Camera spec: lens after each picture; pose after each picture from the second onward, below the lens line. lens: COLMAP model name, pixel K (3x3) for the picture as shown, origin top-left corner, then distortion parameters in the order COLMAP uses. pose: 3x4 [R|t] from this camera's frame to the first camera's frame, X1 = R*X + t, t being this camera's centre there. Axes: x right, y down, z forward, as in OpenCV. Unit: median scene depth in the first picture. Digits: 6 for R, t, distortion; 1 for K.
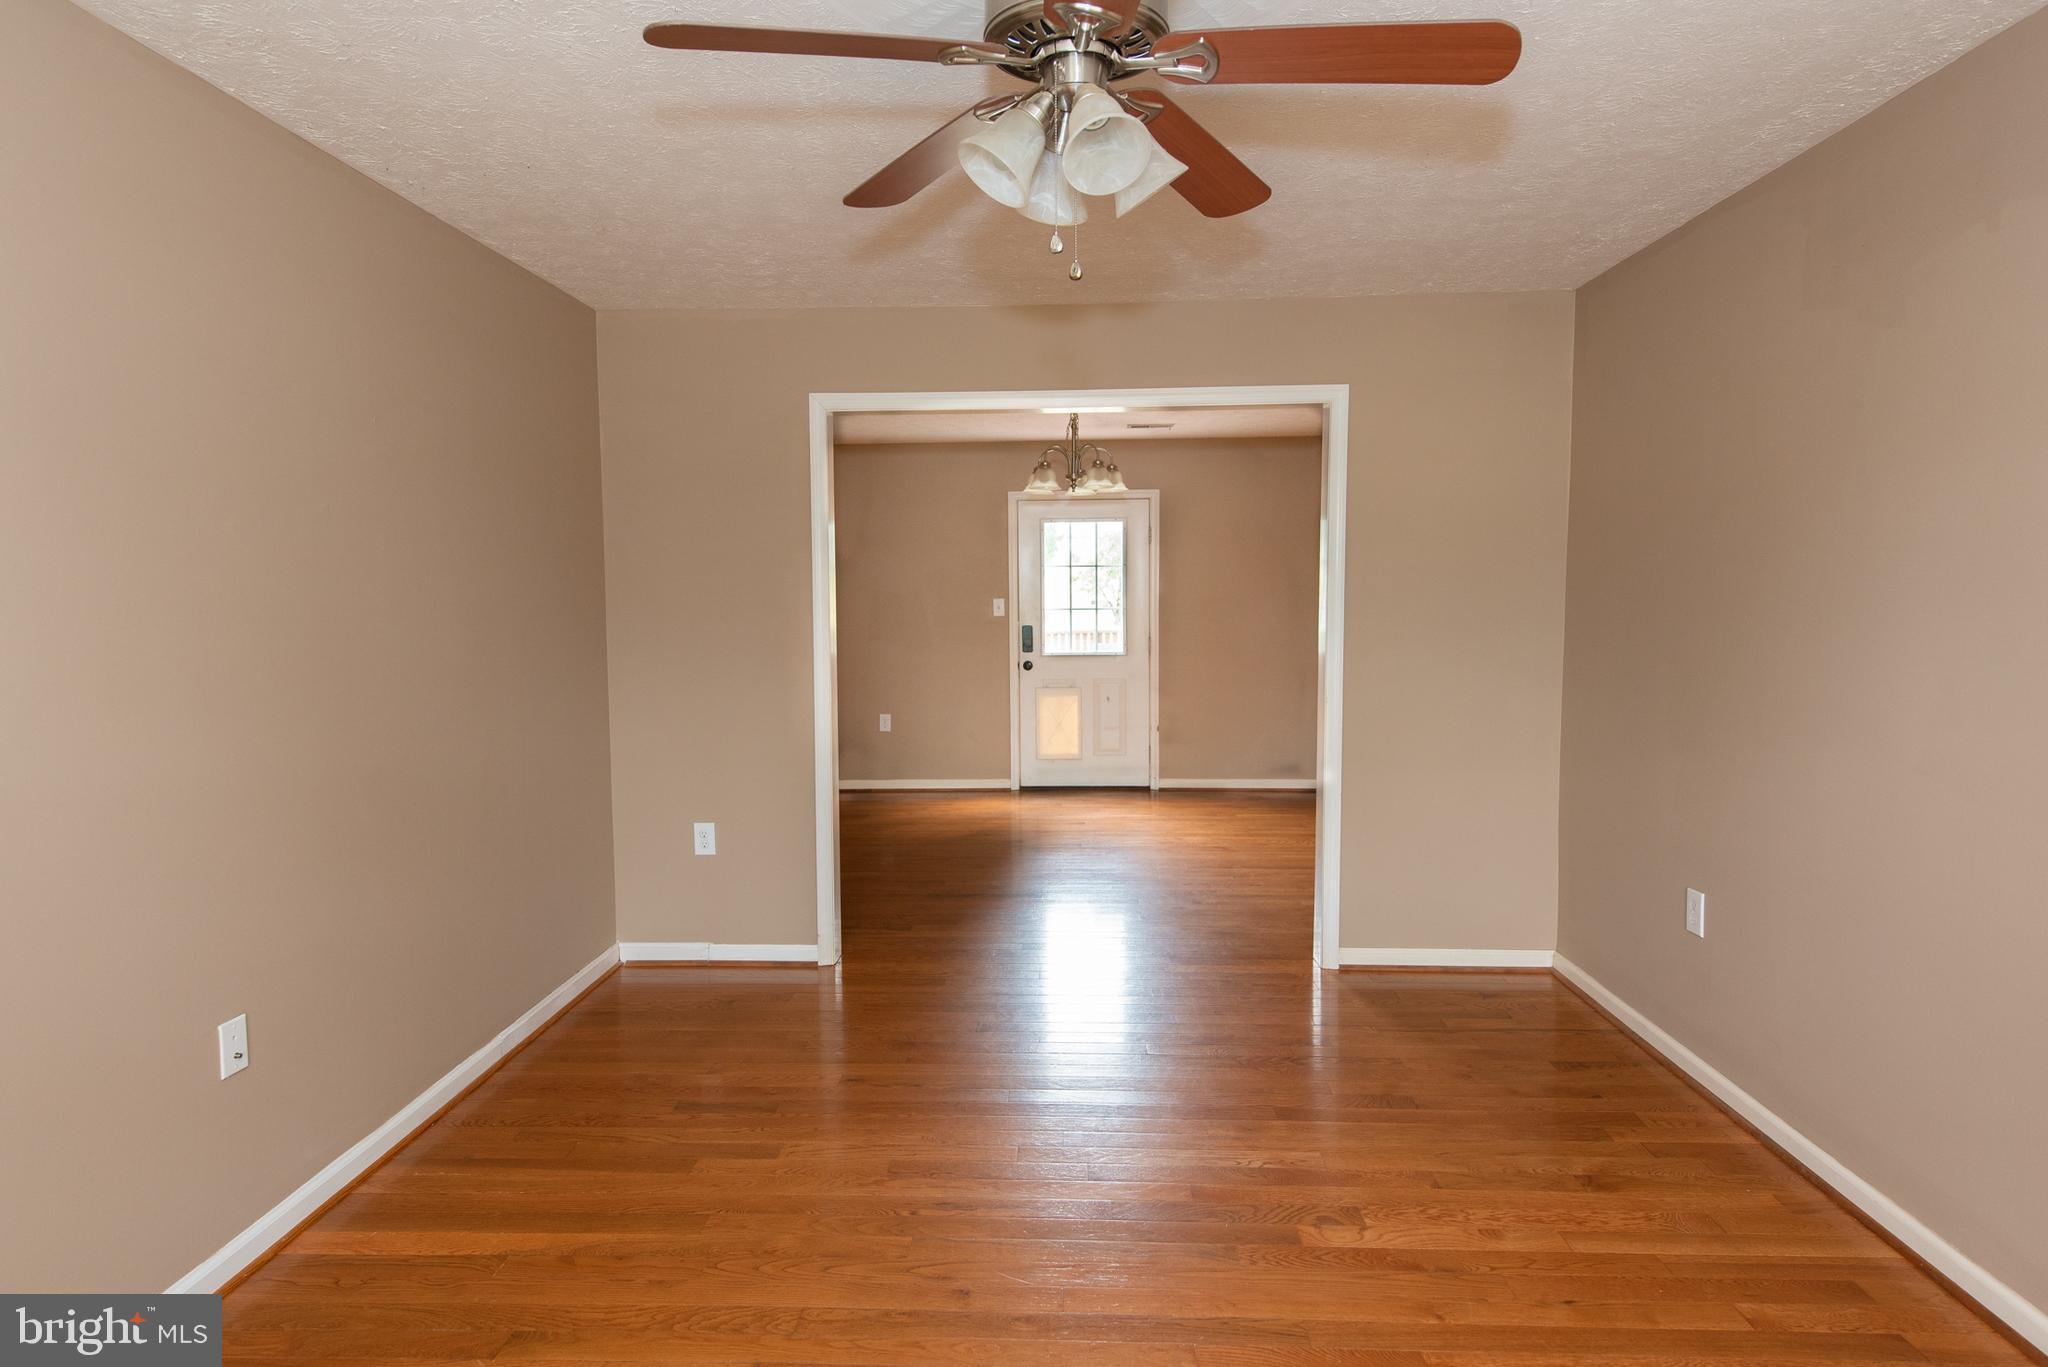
lens RADIAL K [[1133.8, 0, 1024.0], [0, 1133.8, 683.5], [0, 0, 1]] dist [0.012463, -0.001372]
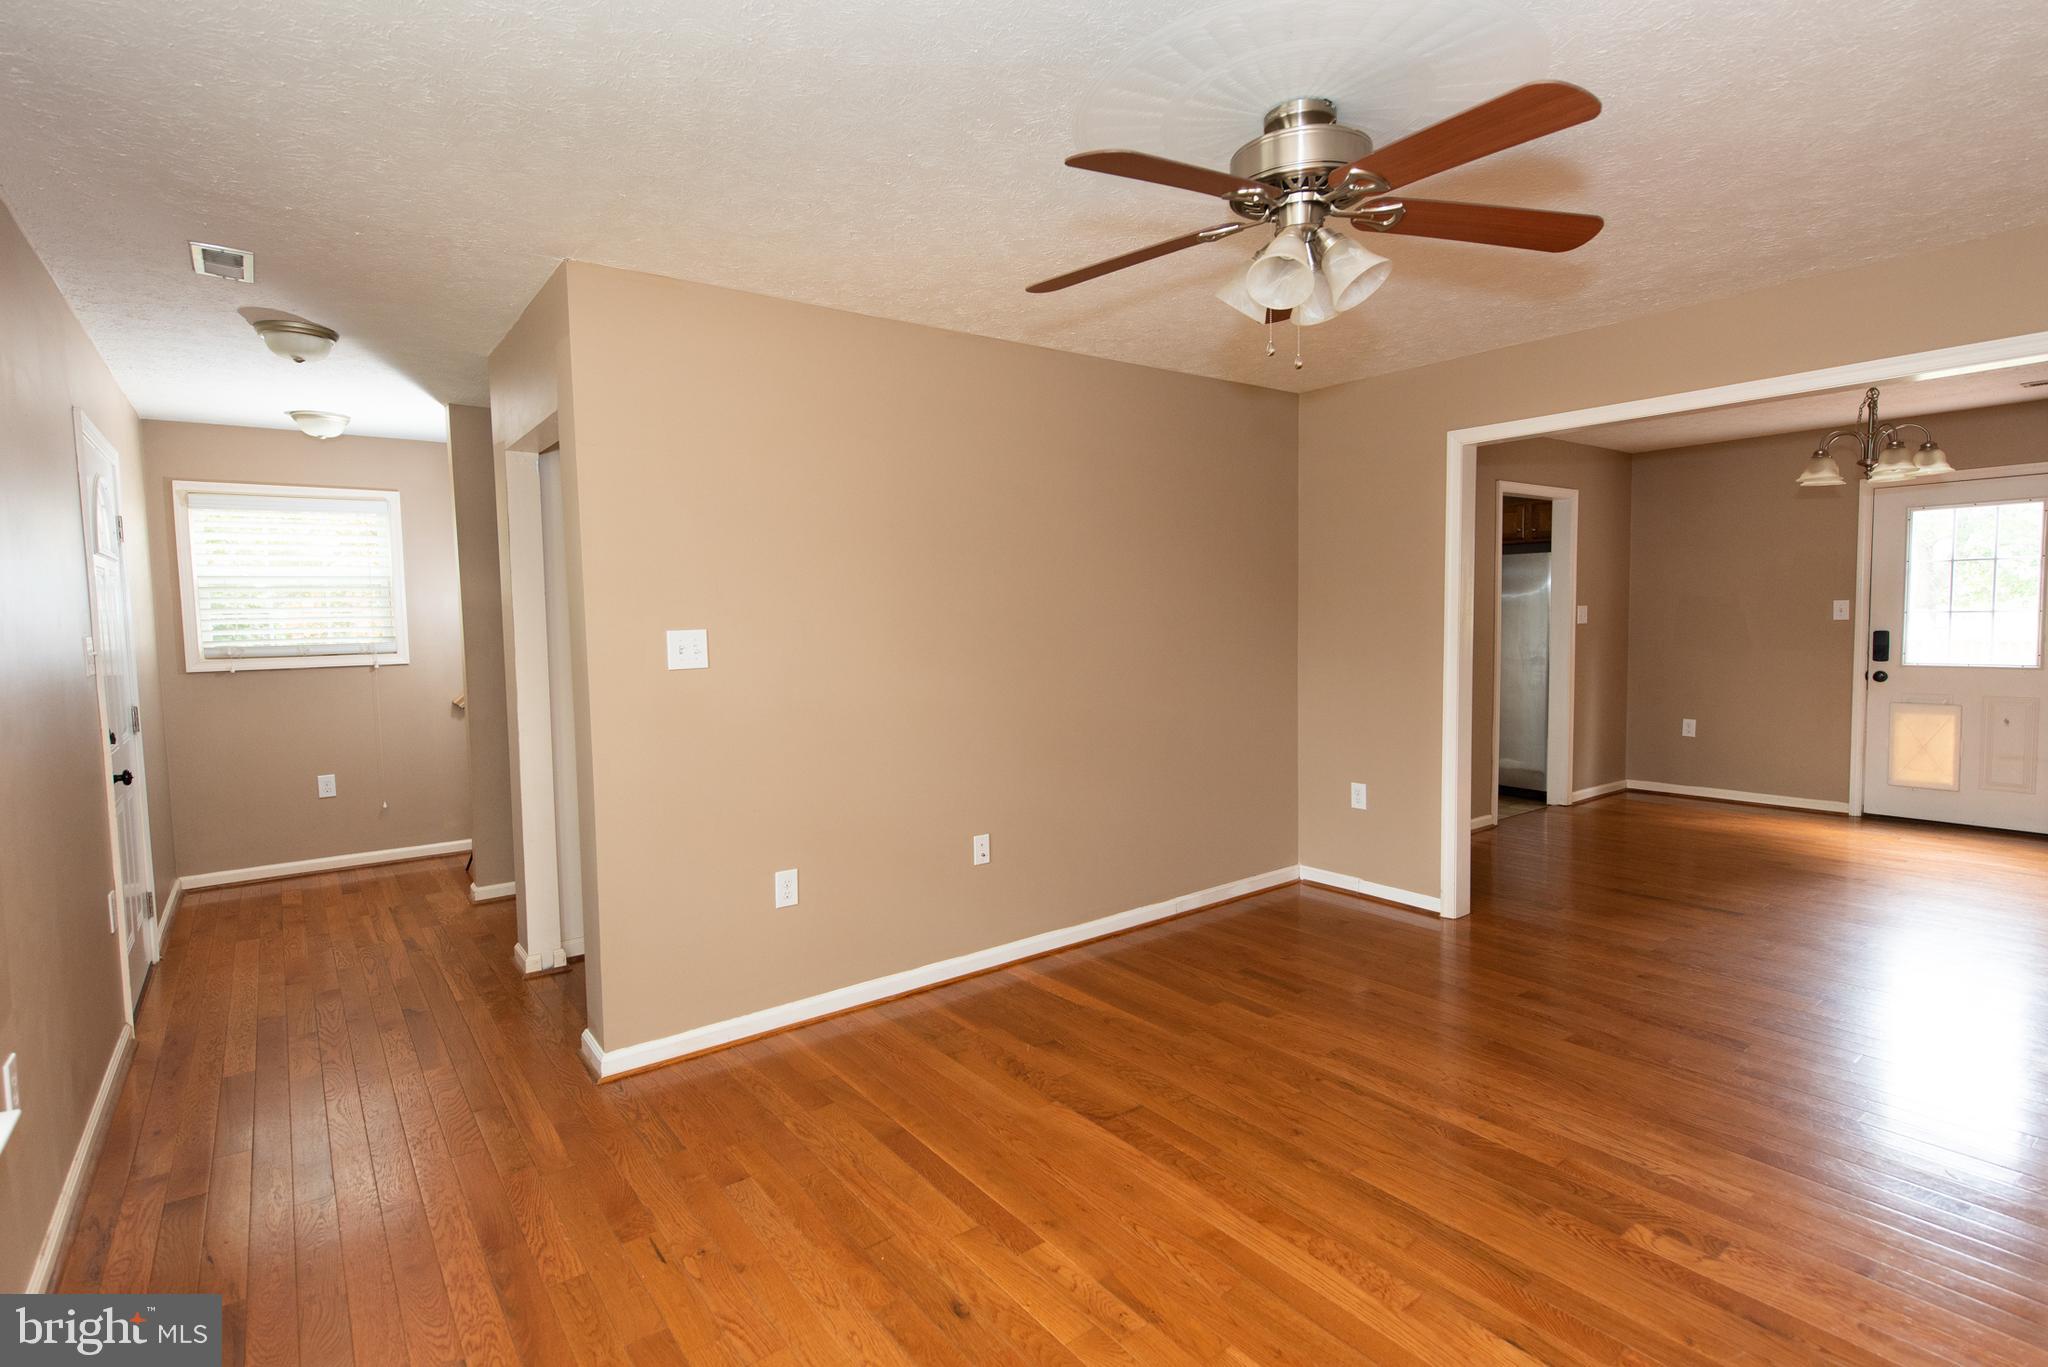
lens RADIAL K [[984.1, 0, 1027.7], [0, 984.1, 679.9], [0, 0, 1]] dist [0.014078, -0.000536]
pose [[0.643719, 0.047250, -0.763802, 0.226211], [-0.046253, 0.998670, 0.022798, -0.000231], [0.763863, 0.020652, 0.645048, 0.003764]]
